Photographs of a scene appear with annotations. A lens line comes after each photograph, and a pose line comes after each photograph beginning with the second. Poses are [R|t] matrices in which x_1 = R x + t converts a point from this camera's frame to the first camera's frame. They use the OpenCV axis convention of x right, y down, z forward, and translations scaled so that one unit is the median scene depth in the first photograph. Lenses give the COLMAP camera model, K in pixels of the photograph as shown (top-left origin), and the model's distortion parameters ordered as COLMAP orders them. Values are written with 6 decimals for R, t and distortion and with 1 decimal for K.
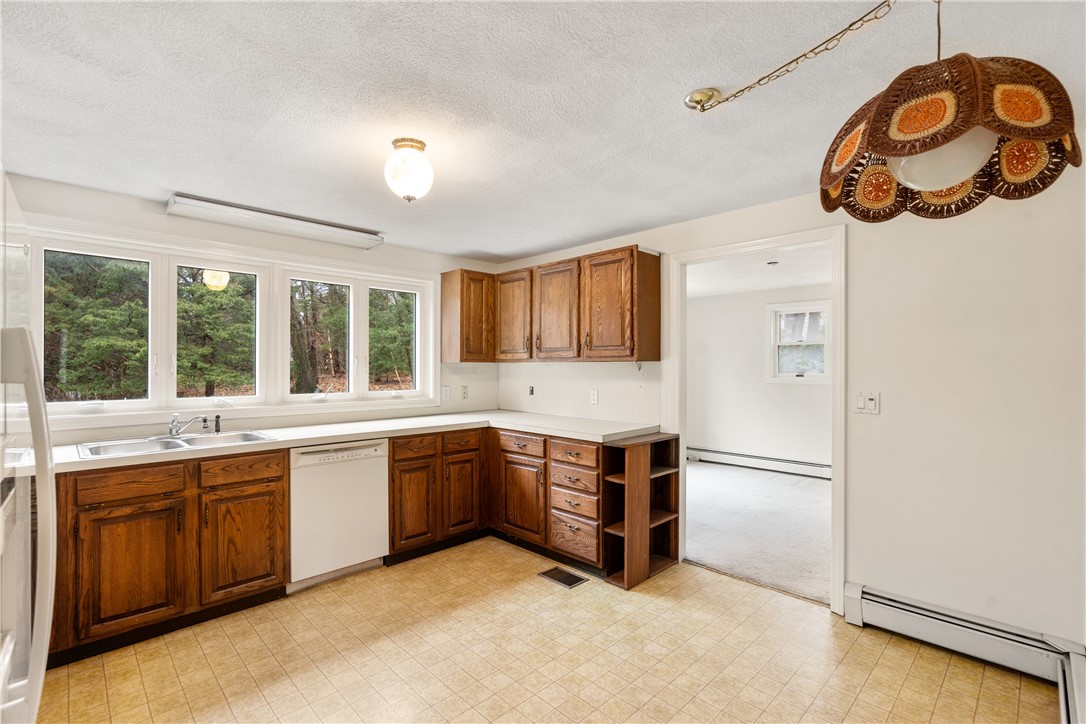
lens RADIAL K [[493.8, 0, 540.3], [0, 493.8, 367.5], [0, 0, 1]] dist [-0.009414, 0.002819]
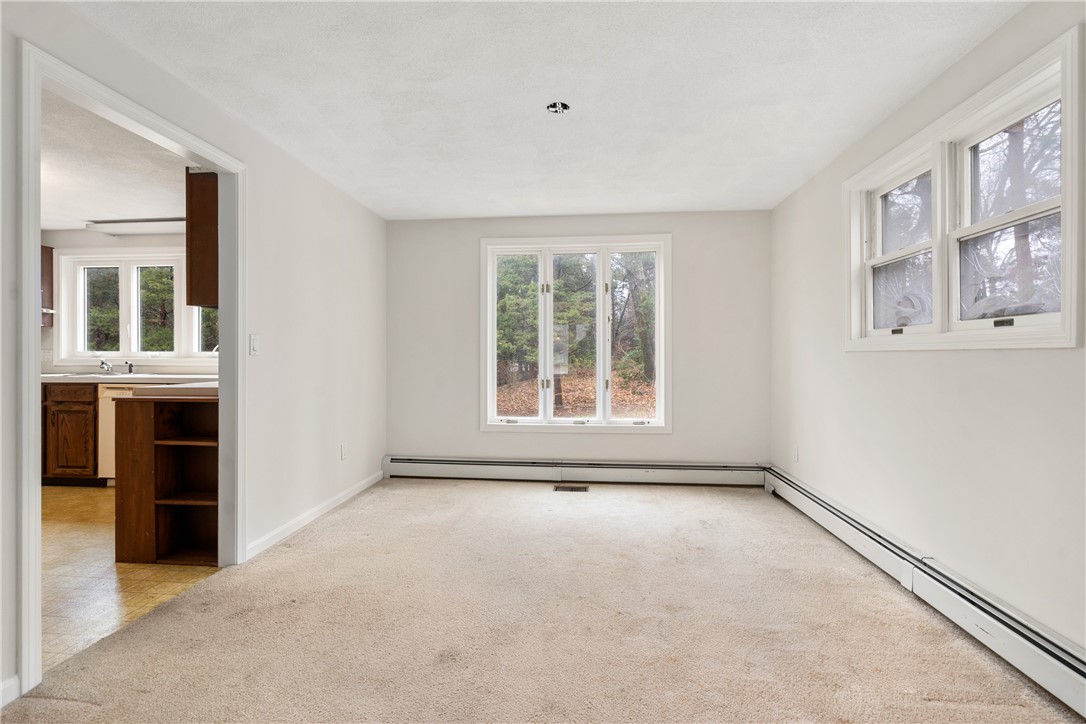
lens RADIAL K [[493.8, 0, 539.3], [0, 493.8, 357.4], [0, 0, 1]] dist [-0.009414, 0.002819]
pose [[0.642676, 0.002815, -0.766133, 1.256764], [-0.001892, 0.999996, 0.002087, 0.073912], [0.766136, 0.000109, 0.642679, 0.948281]]
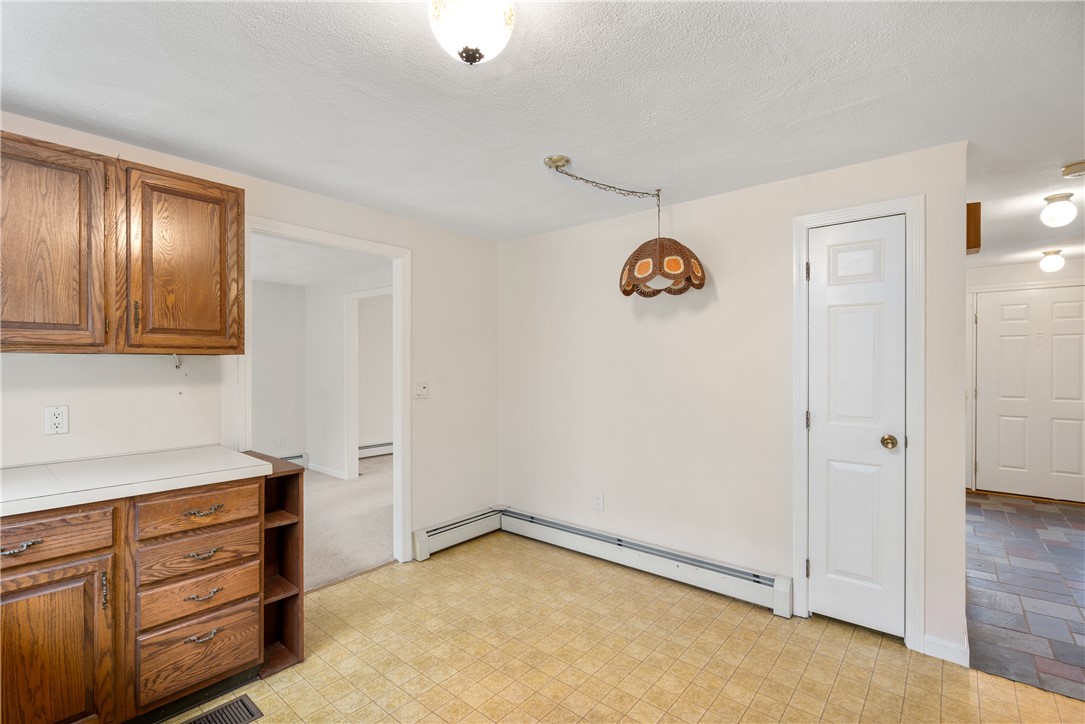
lens RADIAL K [[493.4, 0, 537.2], [0, 493.4, 362.9], [0, 0, 1]] dist [-0.009414, 0.002819]
pose [[-0.094310, -0.002259, 0.995540, -0.560607], [0.000047, 0.999997, 0.002274, -0.003238], [-0.995543, 0.000261, -0.094310, 0.667400]]
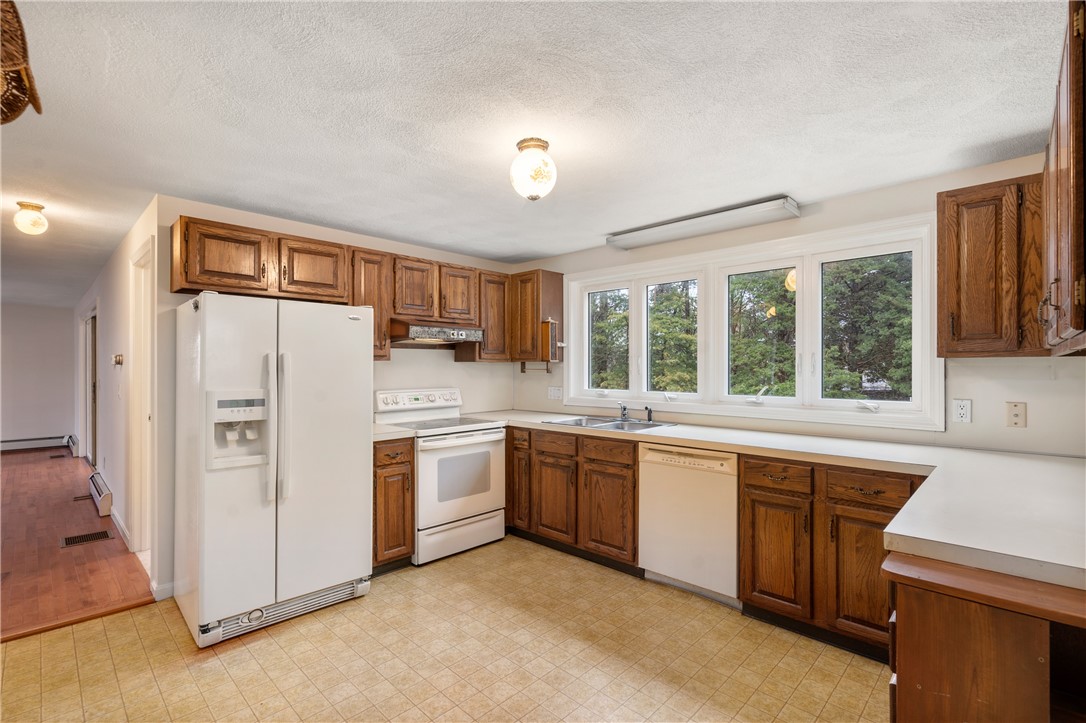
lens RADIAL K [[493.8, 0, 535.6], [0, 493.8, 365.9], [0, 0, 1]] dist [-0.009414, 0.002819]
pose [[0.016963, -0.002307, -0.999853, 0.505395], [-0.001350, 0.999996, -0.002330, 0.001253], [0.999855, 0.001389, 0.016960, 0.673541]]
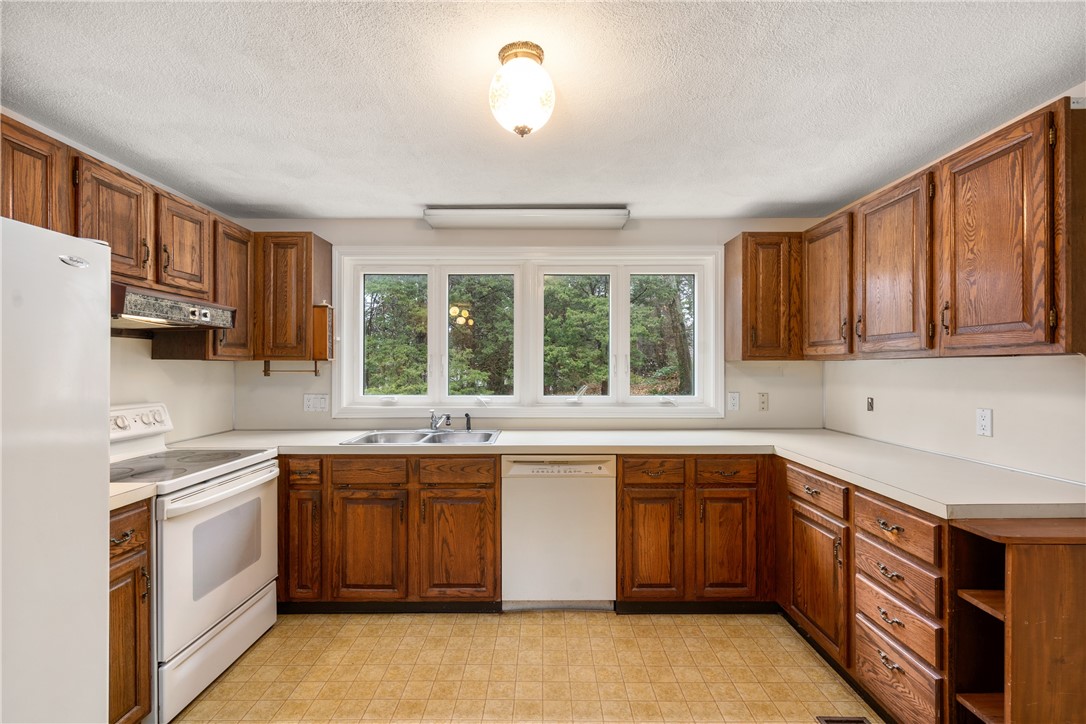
lens RADIAL K [[493.8, 0, 538.5], [0, 493.8, 366.3], [0, 0, 1]] dist [-0.009414, 0.002819]
pose [[0.710959, -0.001356, -0.703232, 0.172858], [-0.000952, 0.999995, -0.002890, 0.000566], [0.703233, 0.002724, 0.710954, 0.347189]]
